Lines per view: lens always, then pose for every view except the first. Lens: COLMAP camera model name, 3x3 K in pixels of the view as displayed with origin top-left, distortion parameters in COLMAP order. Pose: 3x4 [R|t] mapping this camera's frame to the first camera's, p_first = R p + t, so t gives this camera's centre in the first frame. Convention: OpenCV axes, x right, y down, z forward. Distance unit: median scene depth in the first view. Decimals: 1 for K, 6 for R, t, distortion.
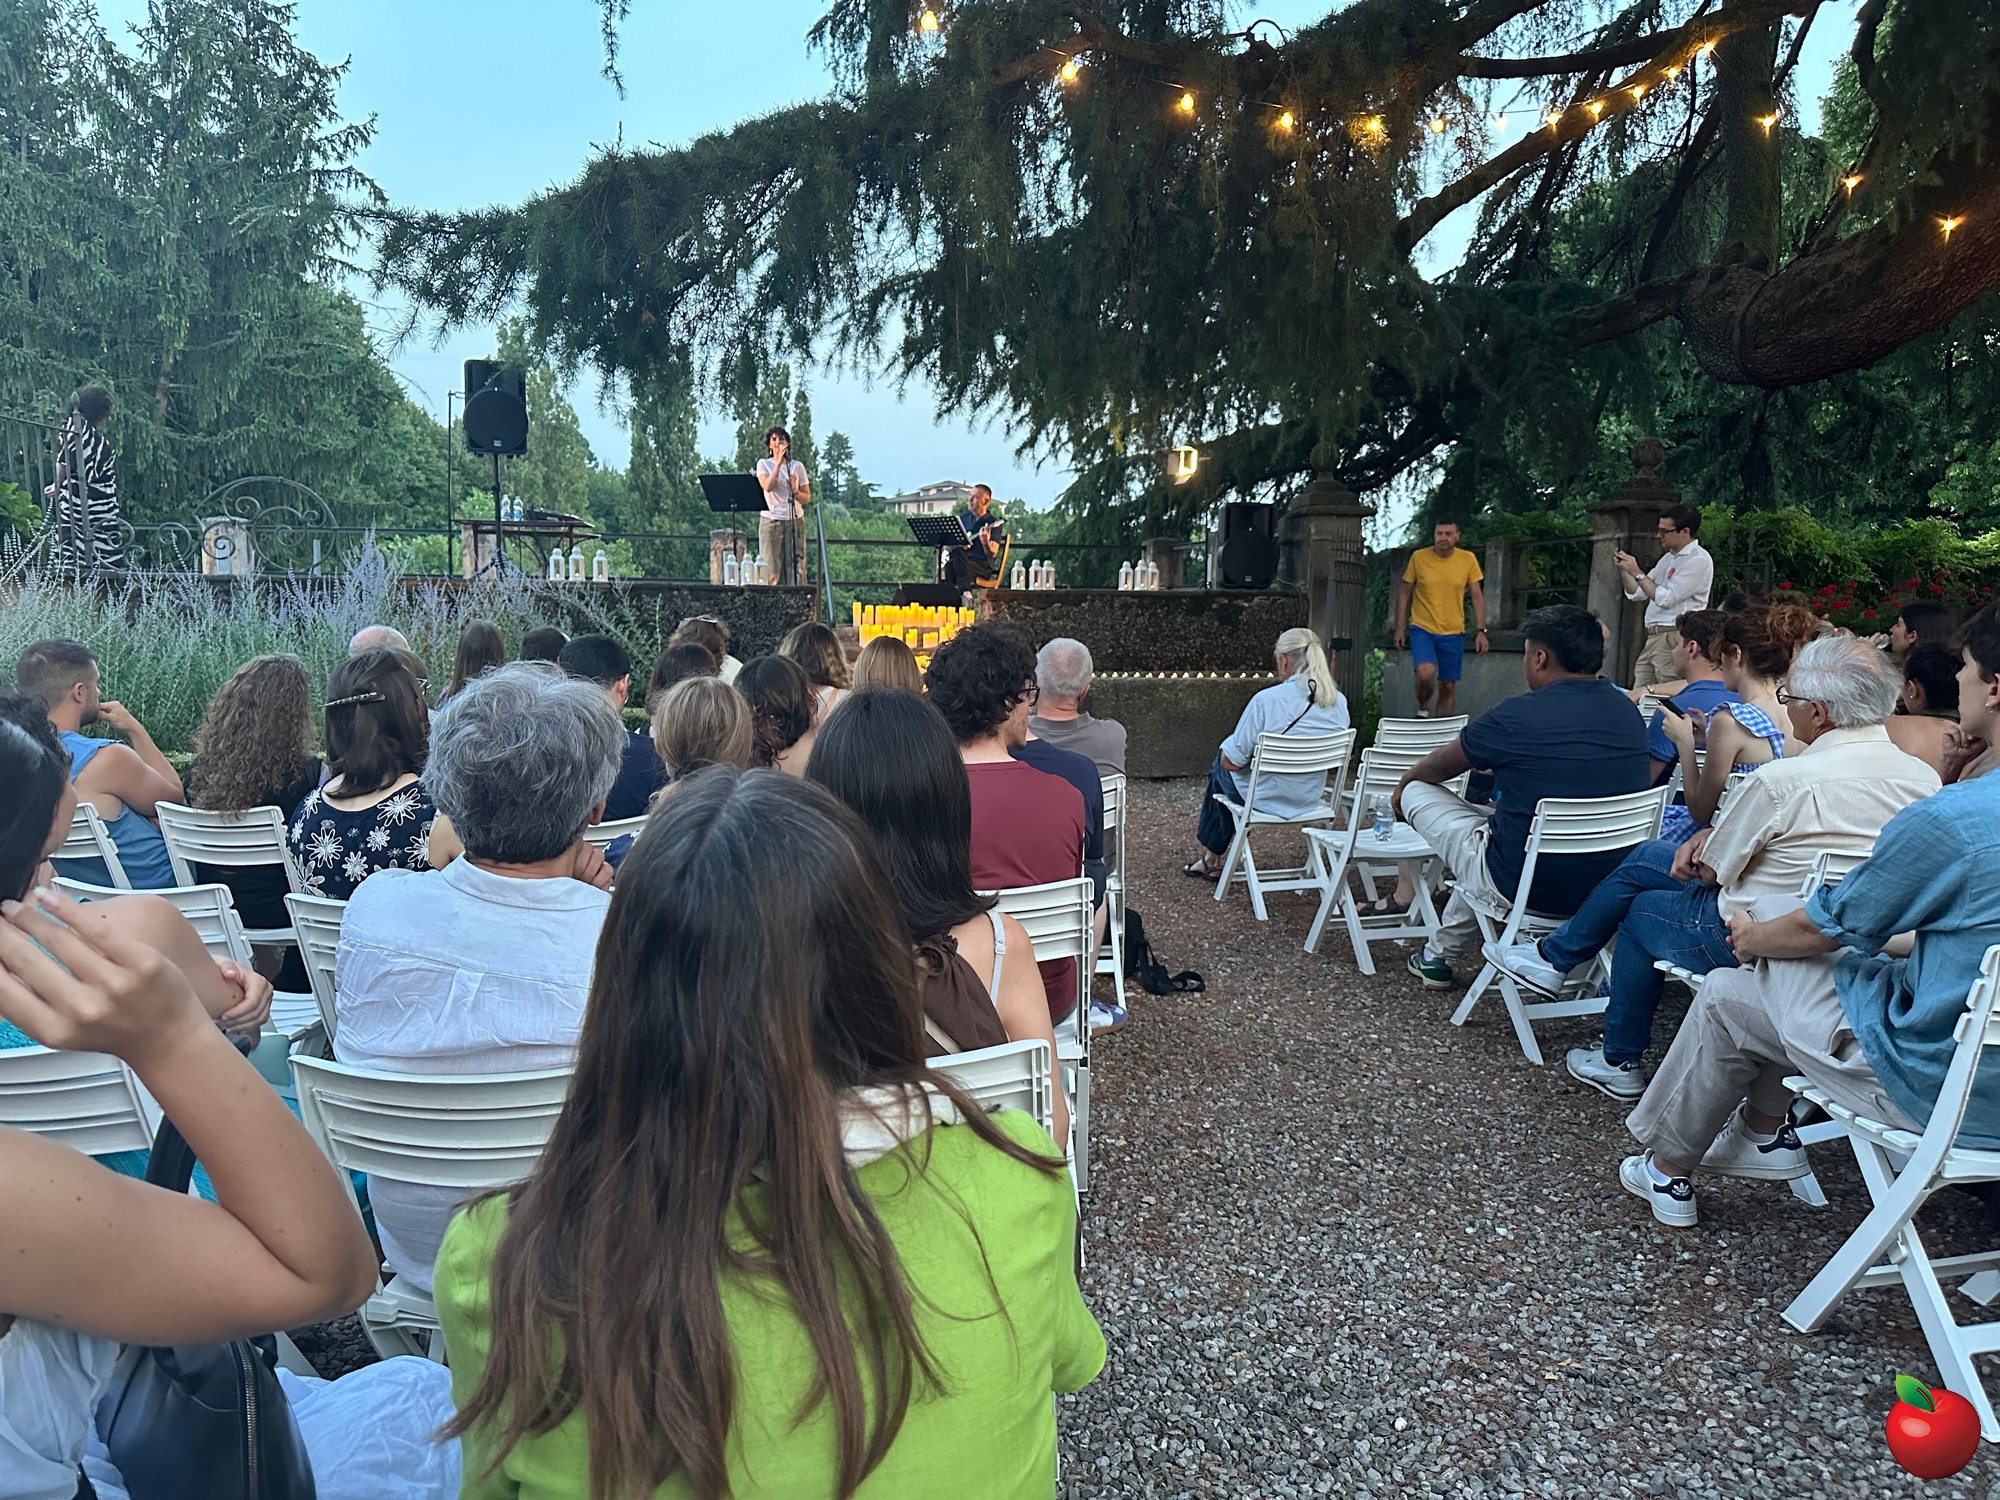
lens RADIAL K [[1390.5, 0, 970.6], [0, 1390.5, 761.2], [0, 0, 1]] dist [0.109079, -0.173807]
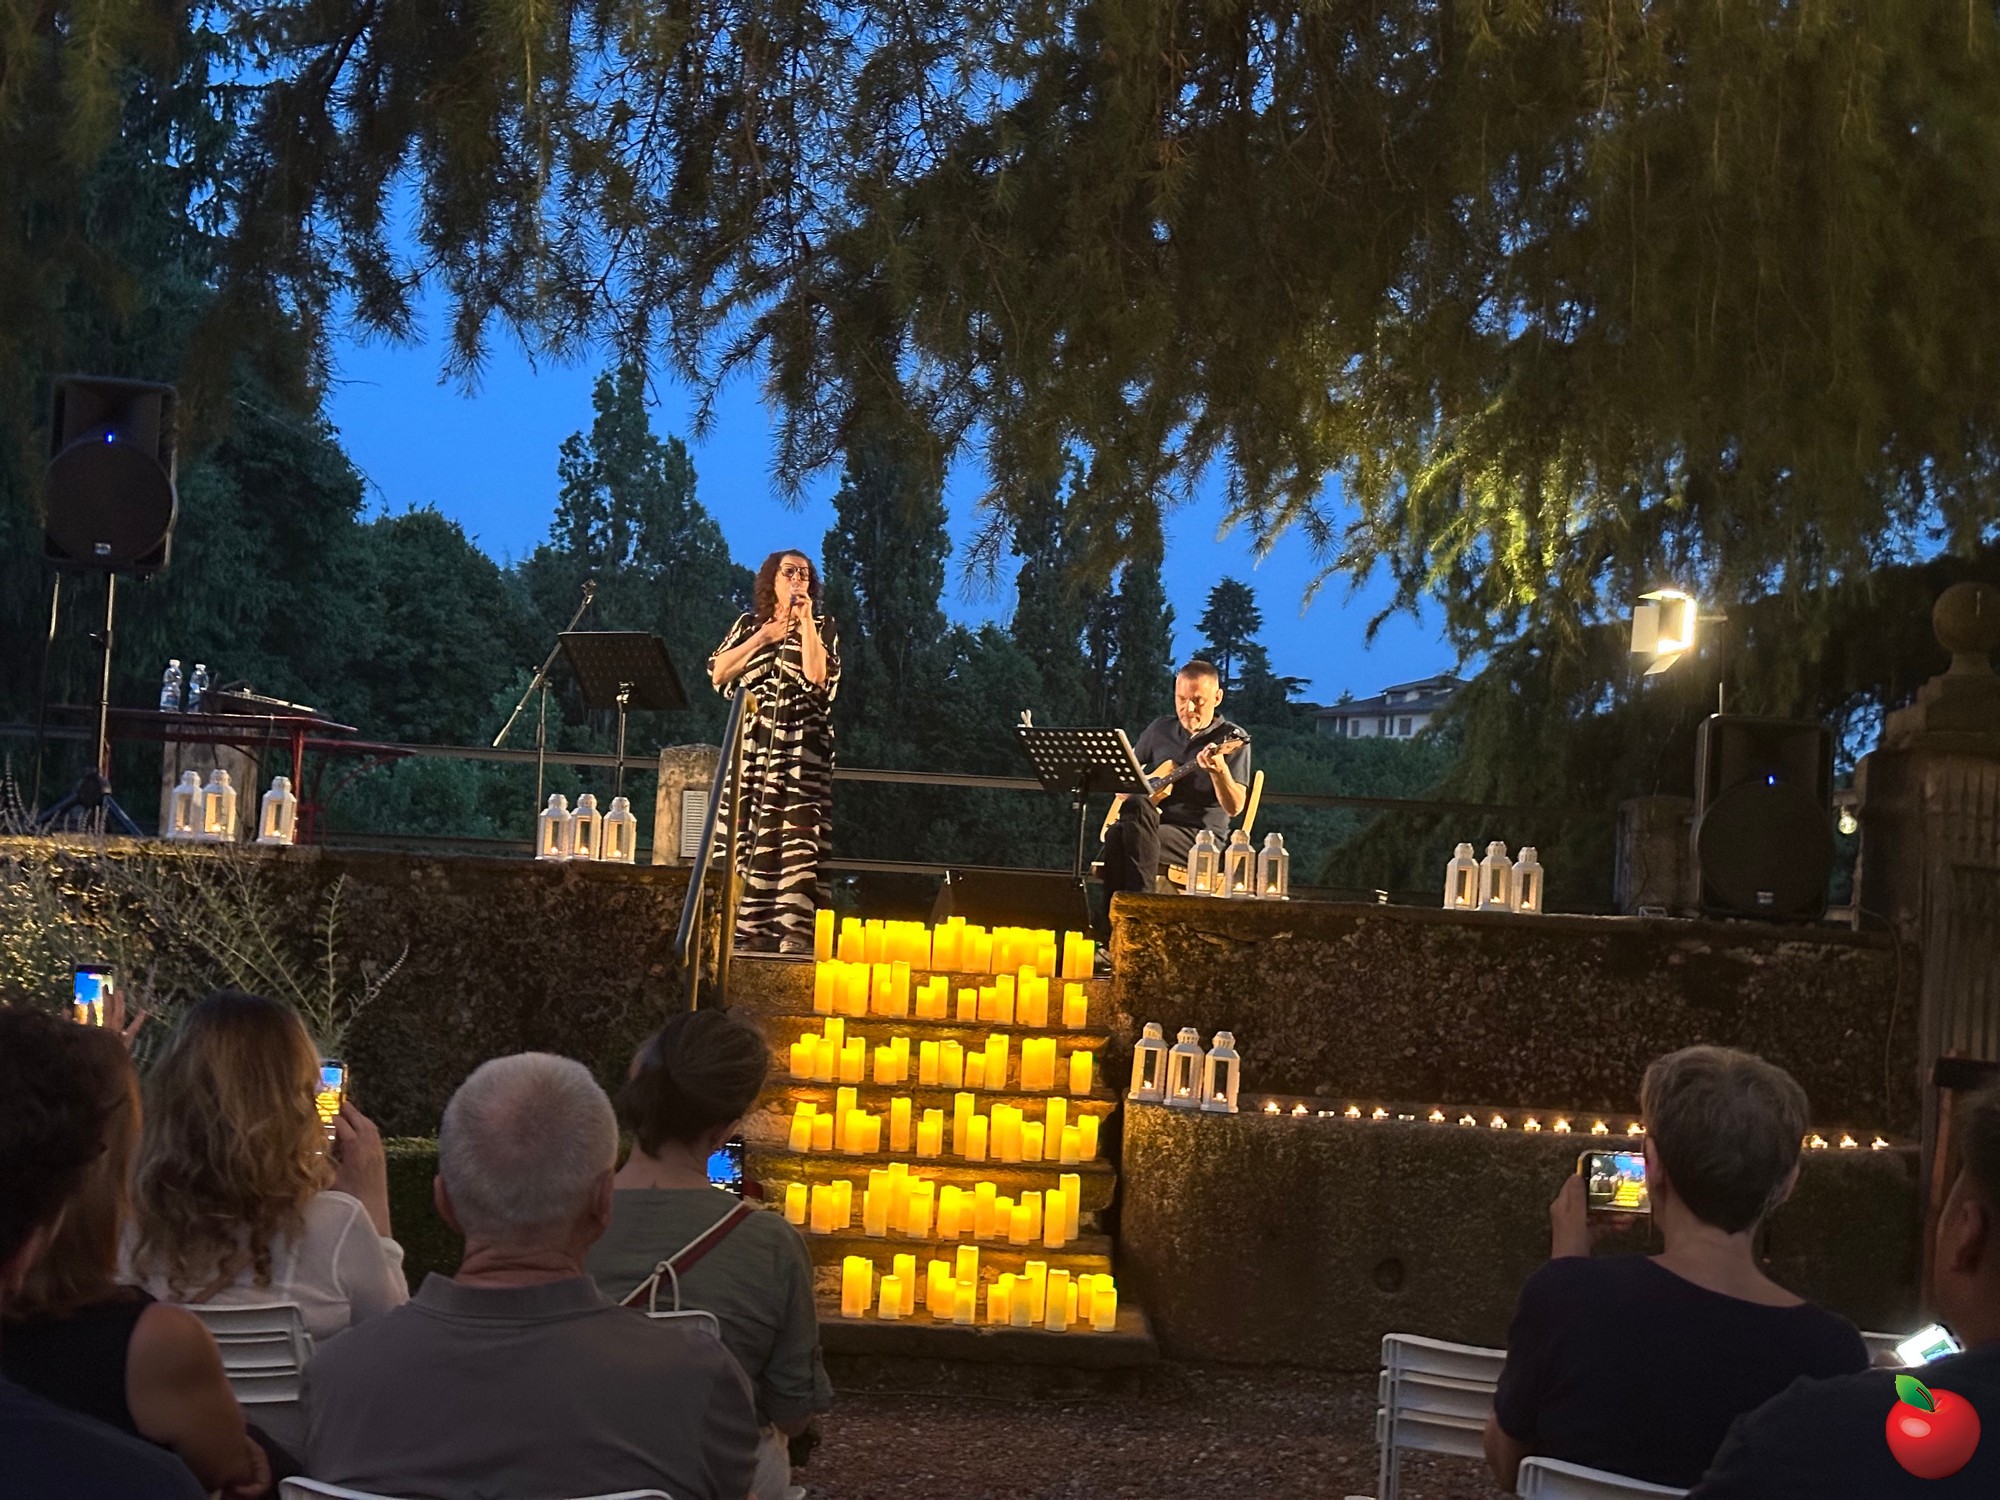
lens RADIAL K [[2737.9, 0, 940.6], [0, 2737.9, 771.2], [0, 0, 1]] dist [0.196745, -0.032547]
pose [[0.978842, 0.033489, -0.201860, 0.039889], [-0.065614, 0.985792, -0.154624, -0.007756], [0.193814, 0.164597, 0.967132, 0.048932]]
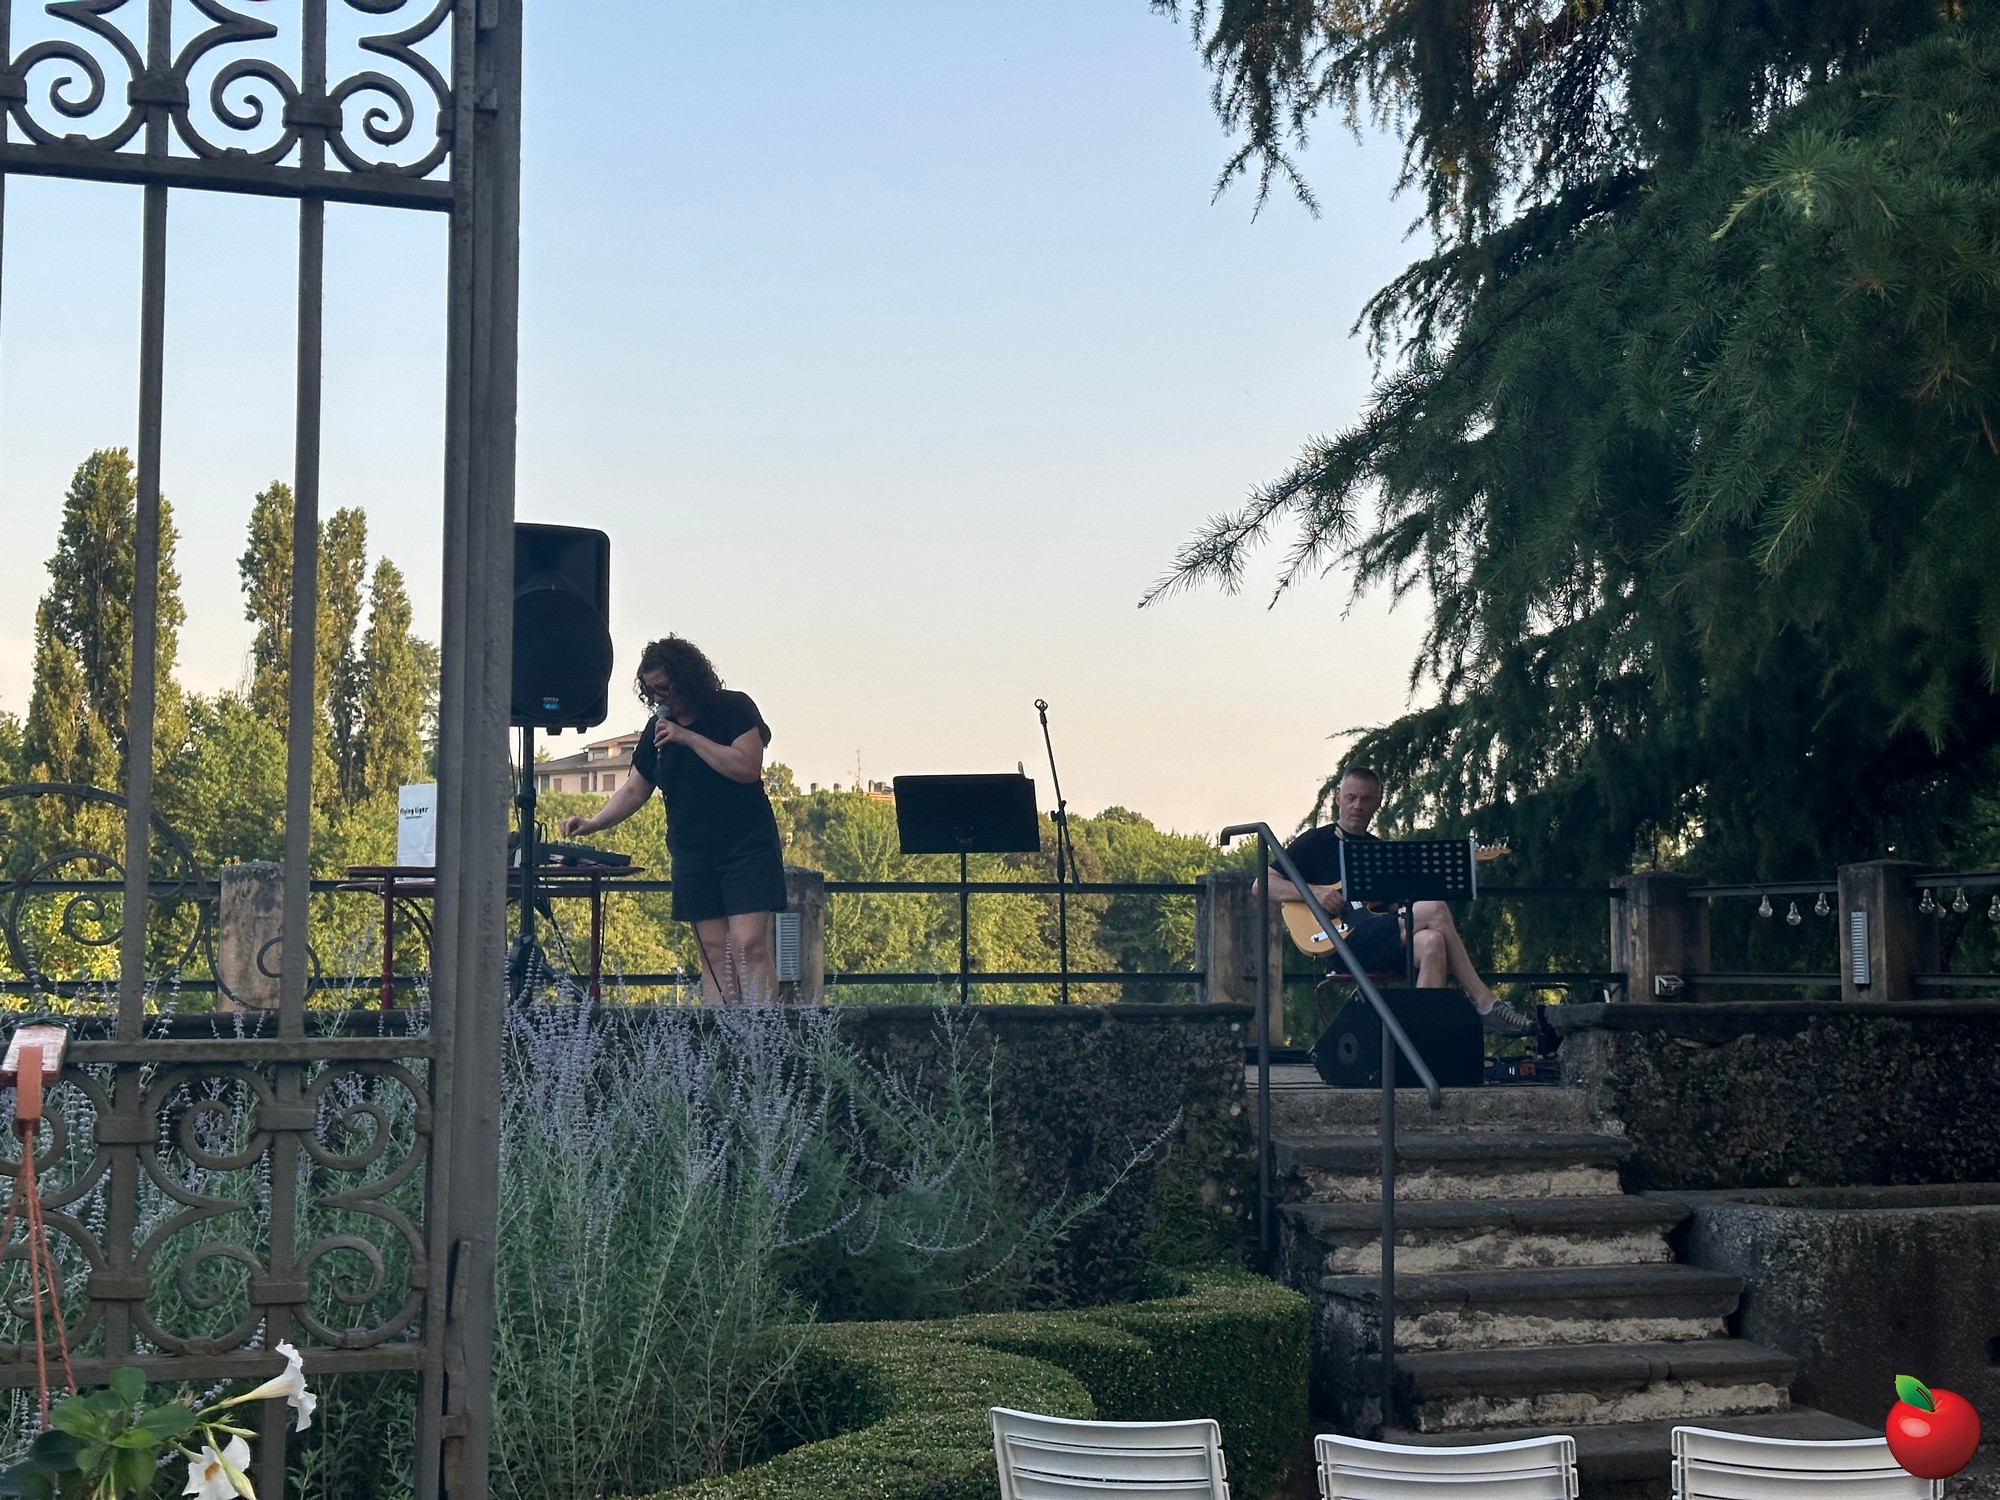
lens RADIAL K [[2761.0, 0, 1004.2], [0, 2761.0, 720.5], [0, 0, 1]] dist [0.173291, -0.095310]
pose [[0.993859, -0.005667, 0.110507, -0.087087], [0.027709, 0.979615, -0.198963, -0.011976], [-0.107127, 0.200803, 0.973757, 0.036311]]
